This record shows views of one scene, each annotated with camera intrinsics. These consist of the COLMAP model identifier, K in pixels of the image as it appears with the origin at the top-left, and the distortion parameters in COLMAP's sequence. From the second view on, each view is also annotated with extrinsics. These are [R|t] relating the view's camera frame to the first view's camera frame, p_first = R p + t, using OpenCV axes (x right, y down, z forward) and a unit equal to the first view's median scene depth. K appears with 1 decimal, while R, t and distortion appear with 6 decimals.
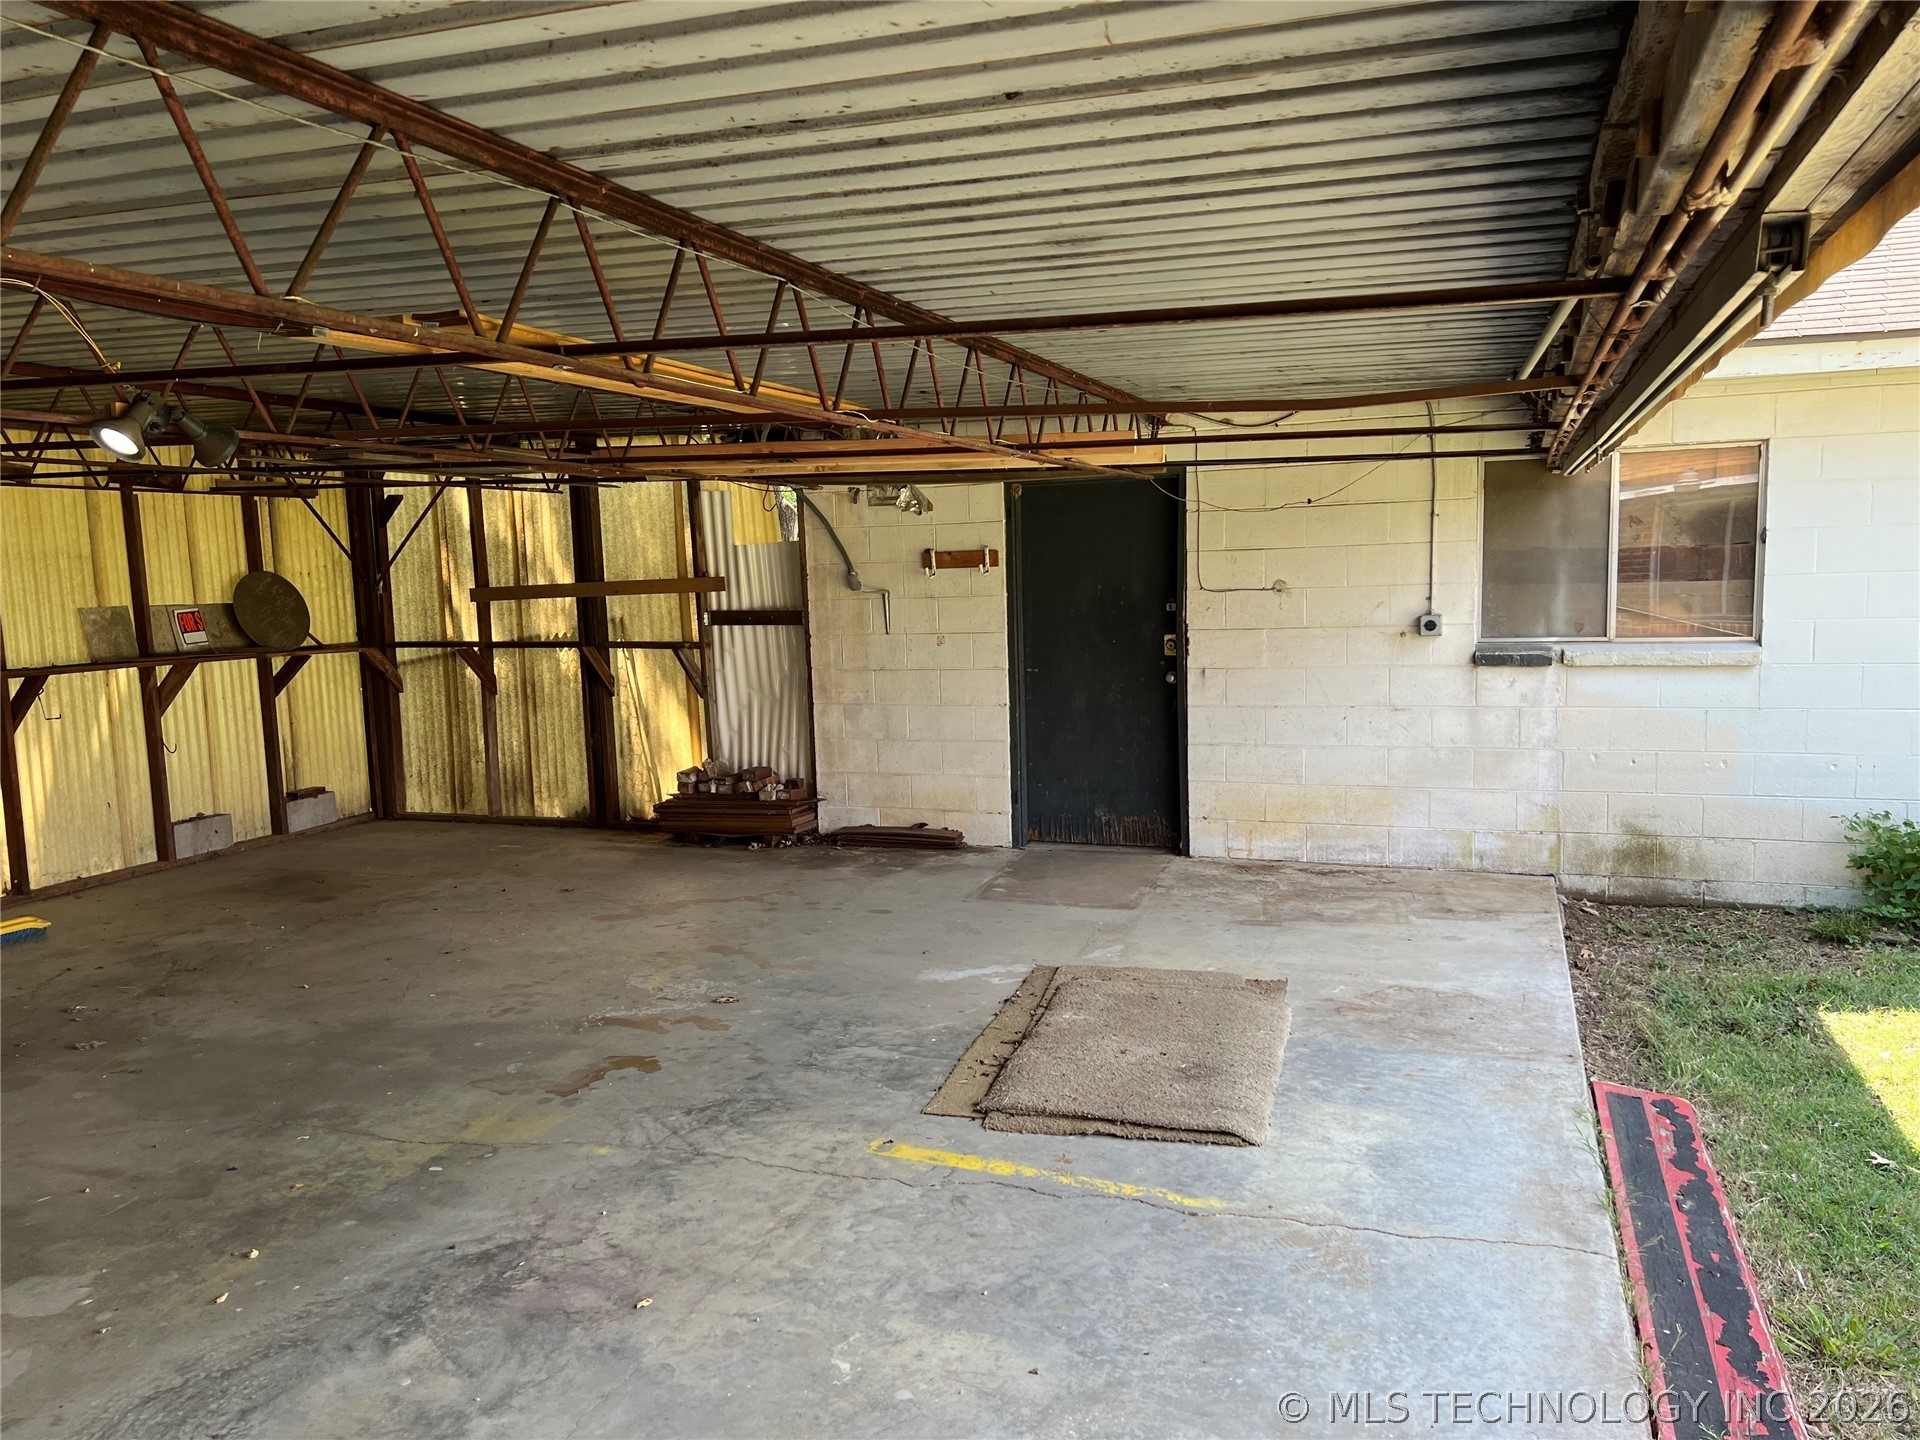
lens RADIAL K [[1450.9, 0, 954.0], [0, 1450.9, 718.2], [0, 0, 1]] dist [0.066843, -0.068415]
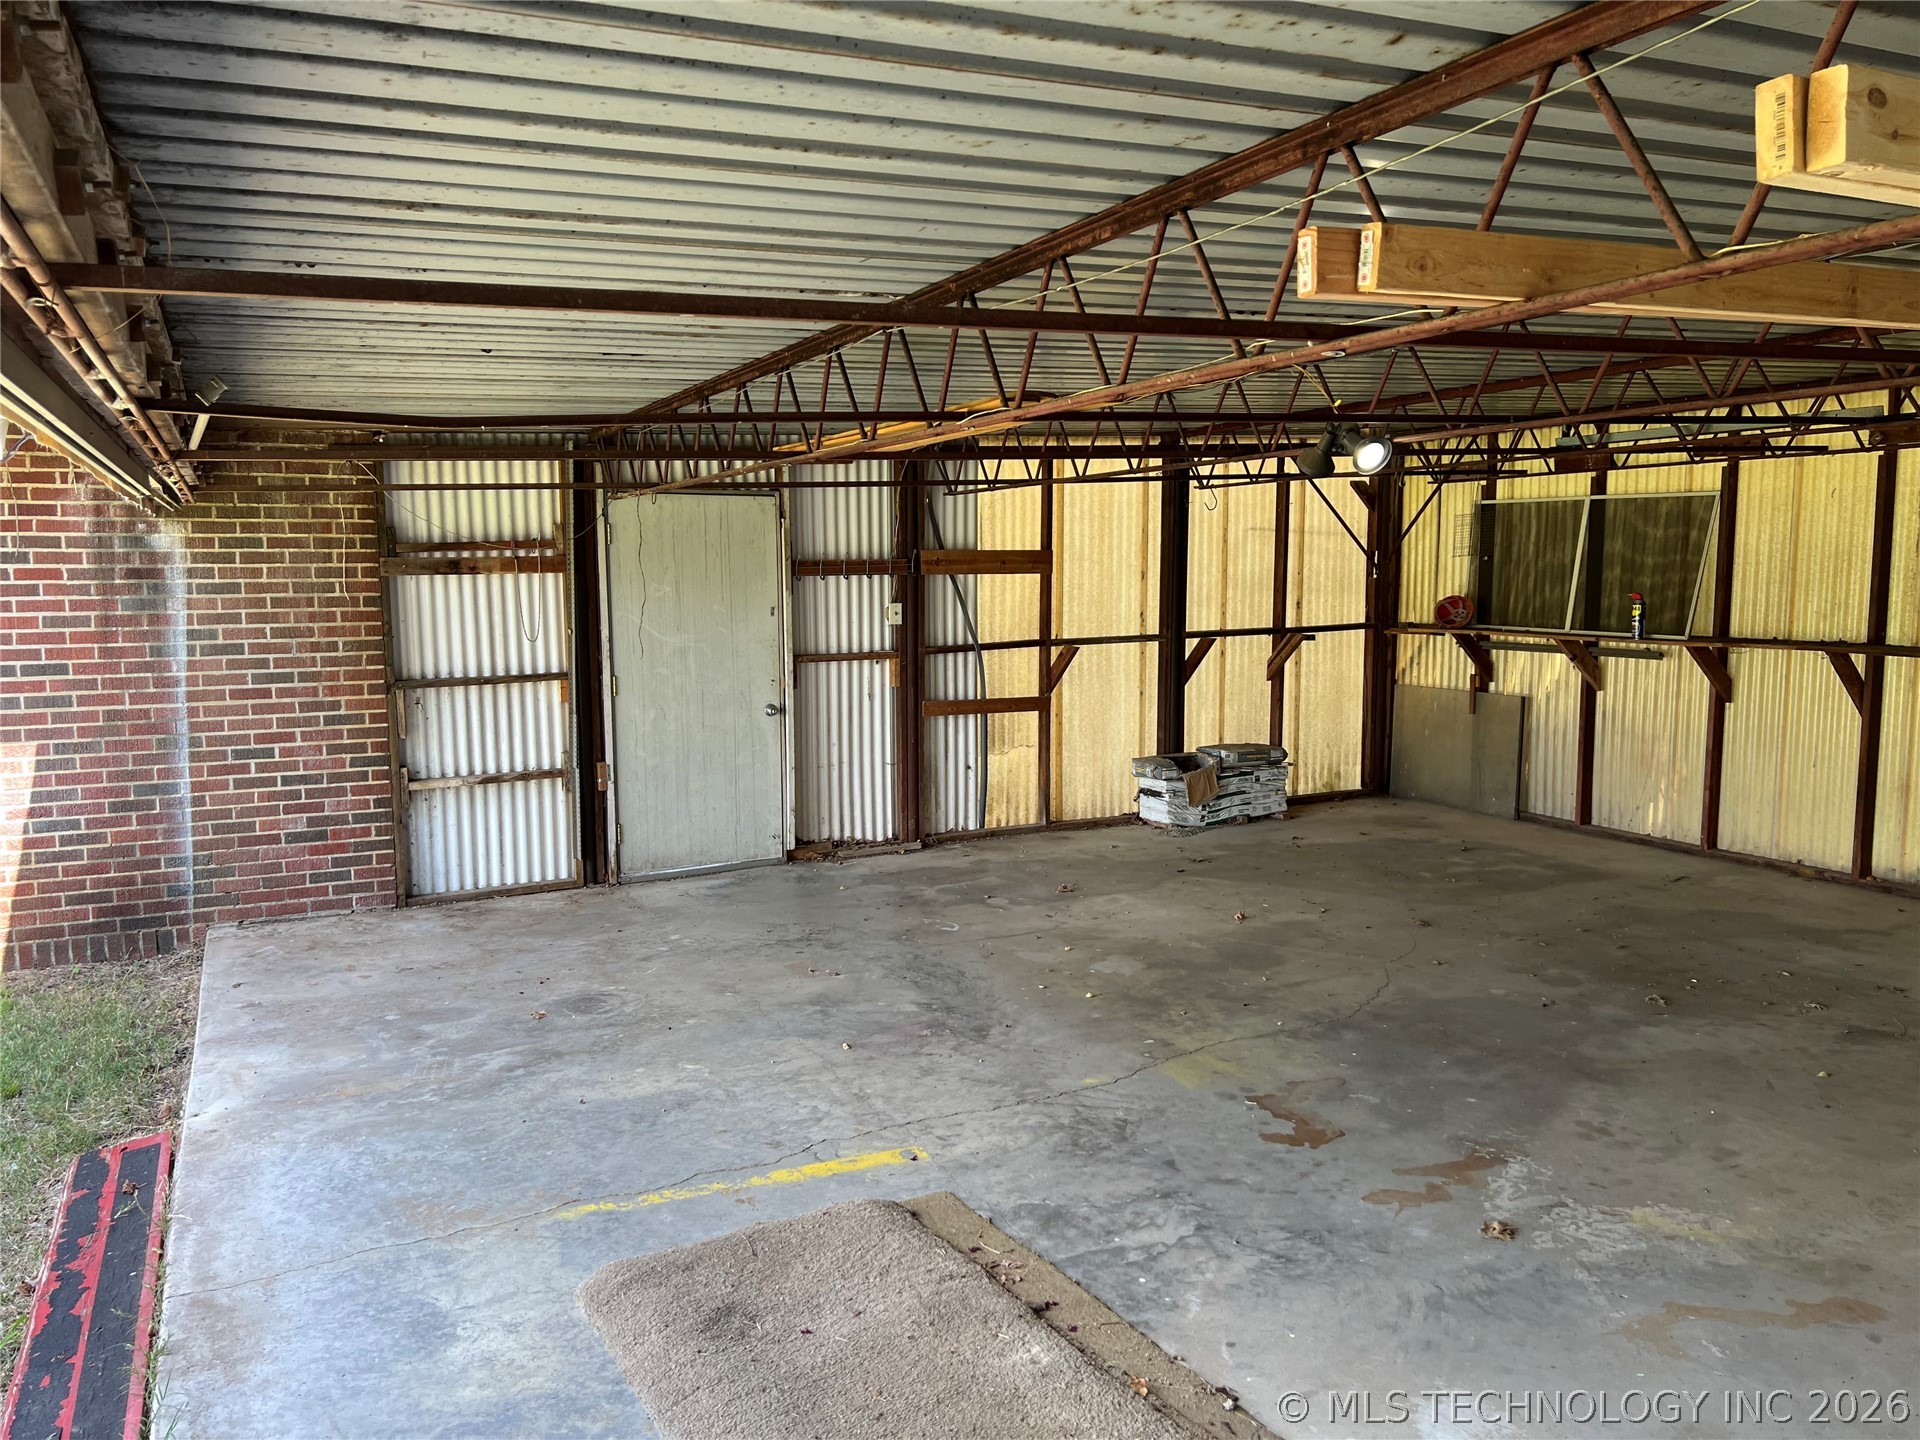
lens RADIAL K [[1450.9, 0, 954.0], [0, 1450.9, 718.2], [0, 0, 1]] dist [0.066843, -0.068415]
pose [[-0.693187, 0.114728, -0.711568, 0.450031], [-0.045692, 0.978269, 0.202241, -0.152736], [0.719308, 0.172704, -0.672882, 1.203420]]
